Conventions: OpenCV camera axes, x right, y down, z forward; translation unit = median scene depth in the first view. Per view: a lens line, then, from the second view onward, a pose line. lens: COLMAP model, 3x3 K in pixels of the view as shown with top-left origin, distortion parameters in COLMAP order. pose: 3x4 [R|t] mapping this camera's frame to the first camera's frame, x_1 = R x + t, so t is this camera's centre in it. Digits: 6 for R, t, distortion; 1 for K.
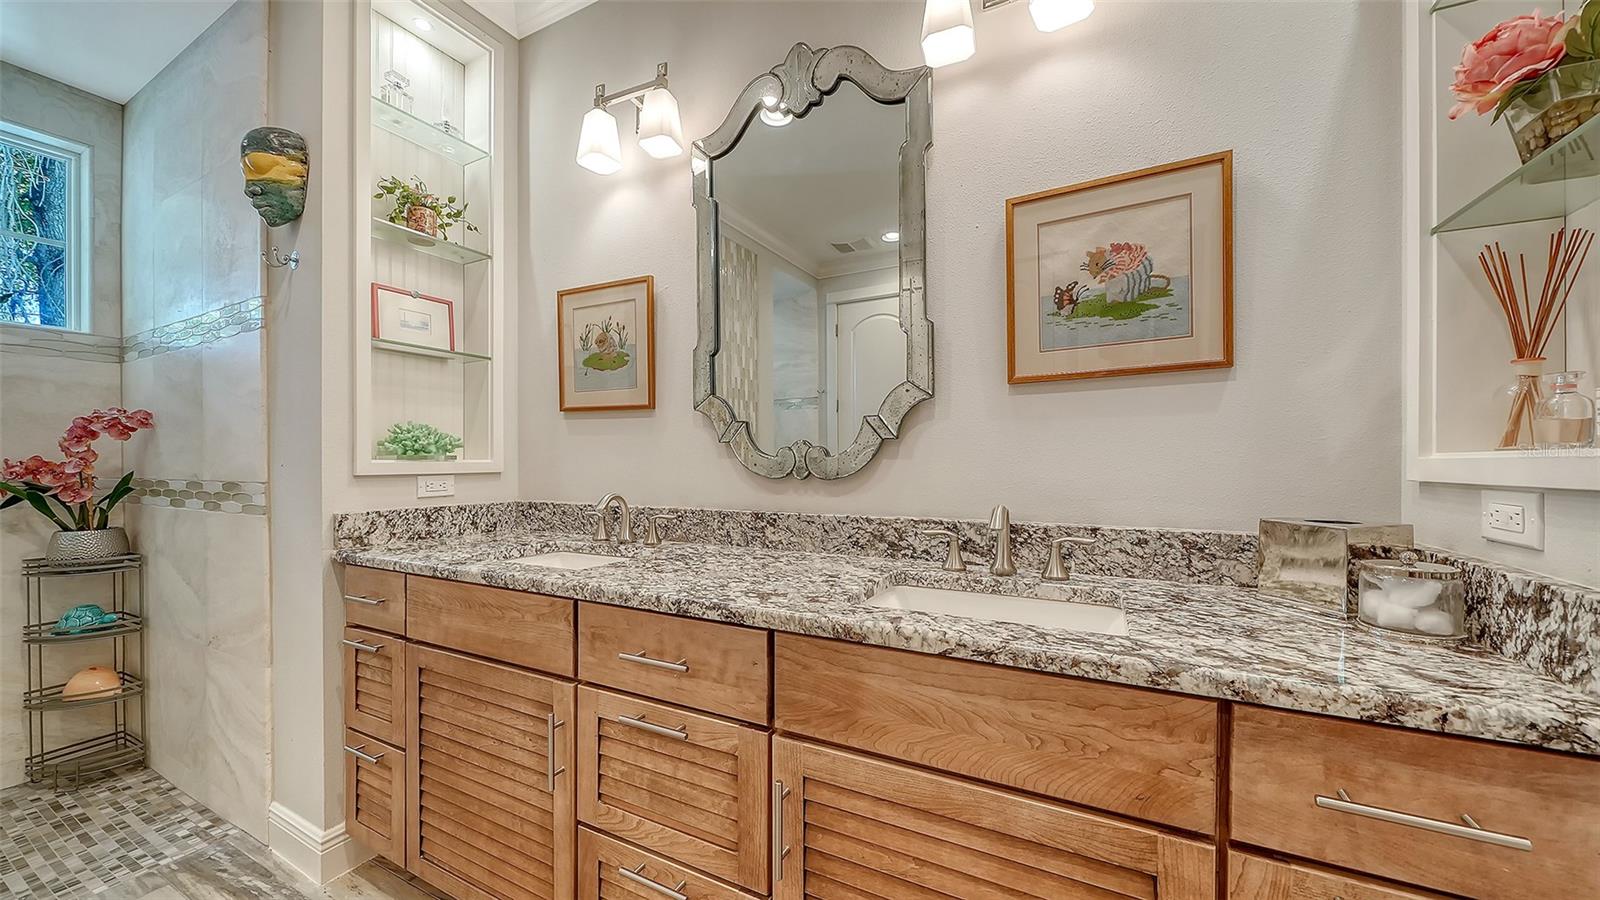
lens RADIAL K [[571.7, 0, 797.8], [0, 571.7, 457.0], [0, 0, 1]] dist [0.009189, -0.000480]
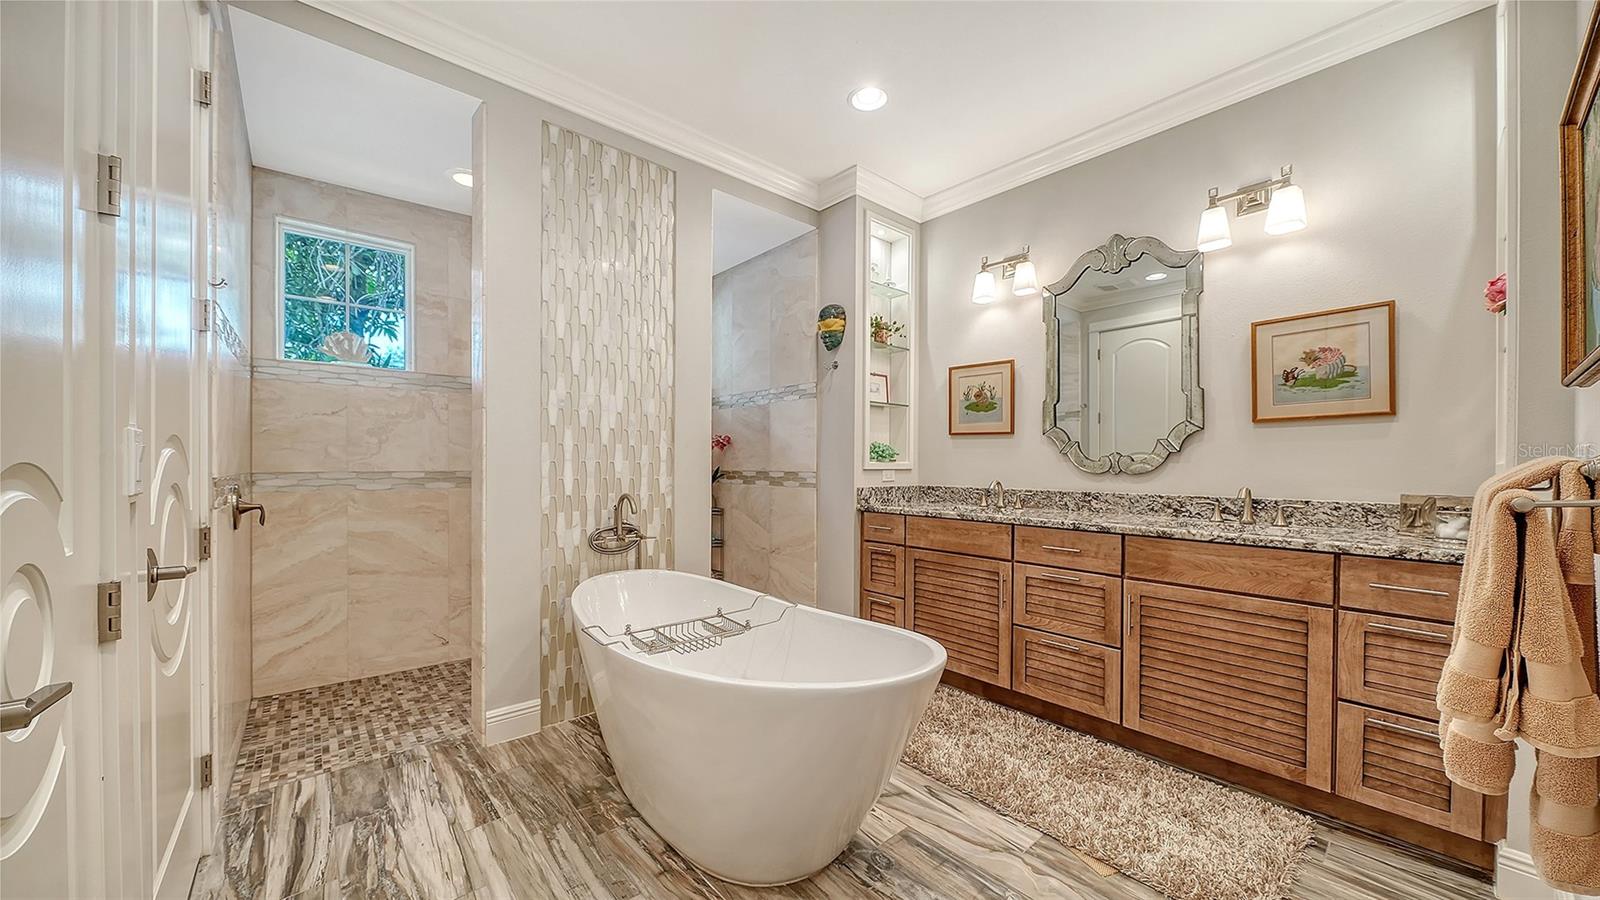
lens RADIAL K [[571.7, 0, 797.8], [0, 571.7, 457.0], [0, 0, 1]] dist [0.009189, -0.000480]
pose [[0.933566, 0.003997, -0.358384, -0.262764], [-0.005836, 0.999975, -0.004051, -0.001403], [0.358359, 0.005874, 0.933566, -0.983865]]
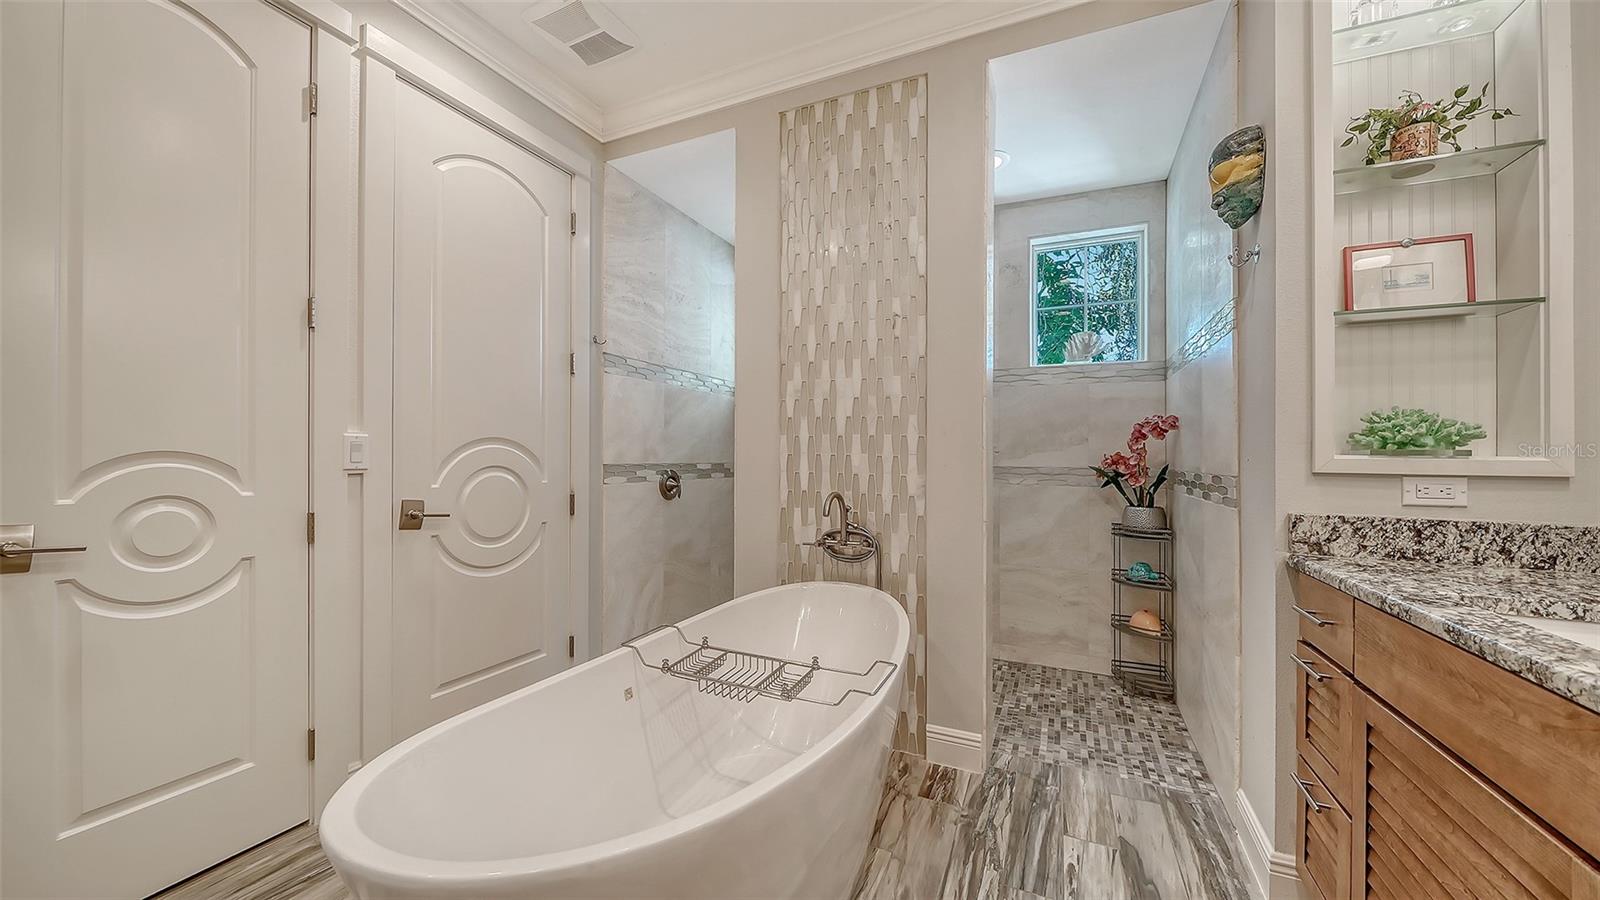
lens RADIAL K [[562.6, 0, 800.0], [0, 562.6, 450.0], [0, 0, 1]] dist [-0.001657, -0.002489]
pose [[0.057287, -0.005569, -0.998342, 0.043575], [-0.004295, 0.999974, -0.005825, 0.005750], [0.998348, 0.004621, 0.057262, 0.165391]]
